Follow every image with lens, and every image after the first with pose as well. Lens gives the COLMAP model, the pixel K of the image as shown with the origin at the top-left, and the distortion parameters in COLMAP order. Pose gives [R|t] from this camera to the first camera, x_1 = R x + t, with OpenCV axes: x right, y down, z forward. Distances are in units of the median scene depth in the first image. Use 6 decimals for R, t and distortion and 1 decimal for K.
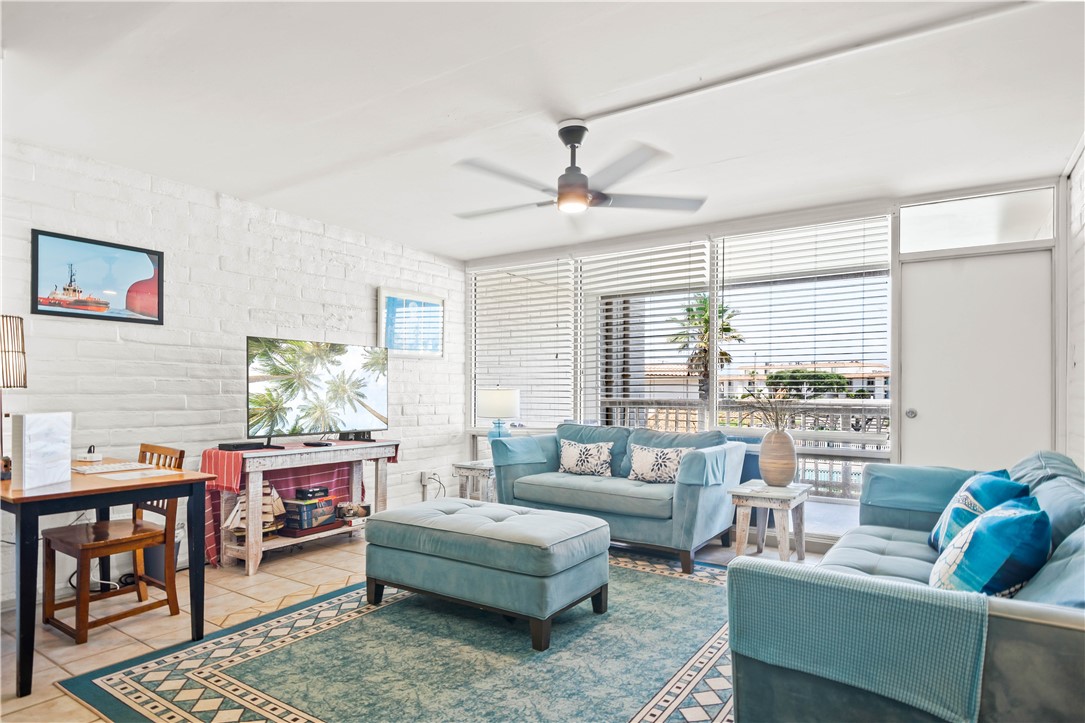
lens RADIAL K [[590.7, 0, 560.0], [0, 590.7, 387.9], [0, 0, 1]] dist [0.013628, -0.006430]
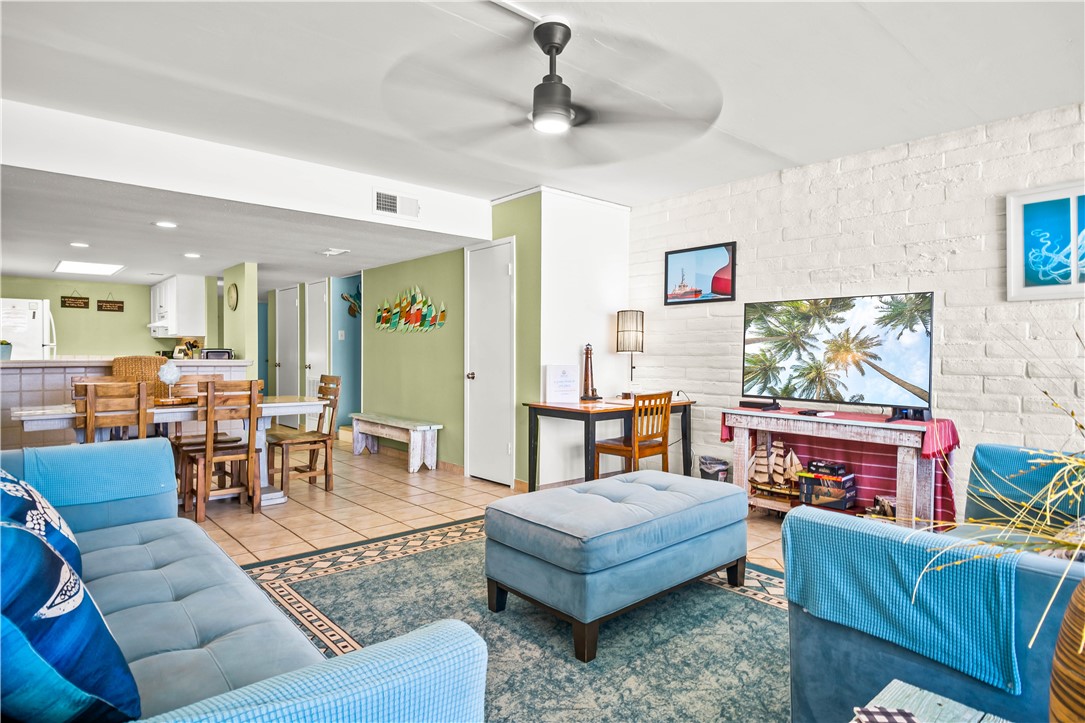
lens RADIAL K [[590.7, 0, 538.6], [0, 590.7, 358.8], [0, 0, 1]] dist [0.013628, -0.006430]
pose [[-0.258386, 0.001790, -0.966040, 0.602259], [-0.003025, 0.999992, 0.002663, 0.013115], [0.966037, 0.003611, -0.258378, 0.883667]]
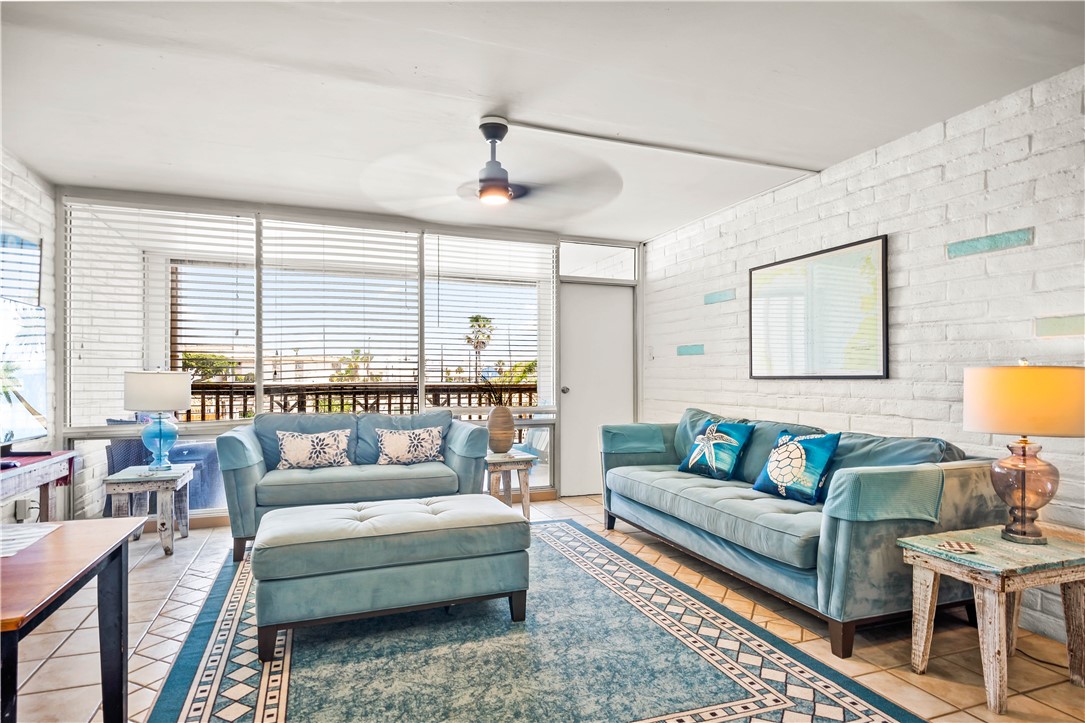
lens RADIAL K [[590.7, 0, 520.4], [0, 590.7, 372.1], [0, 0, 1]] dist [0.013628, -0.006430]
pose [[0.613372, 0.002207, 0.789791, -0.577610], [-0.003202, 0.999995, -0.000308, 0.000255], [-0.789788, -0.002340, 0.613376, 0.235809]]
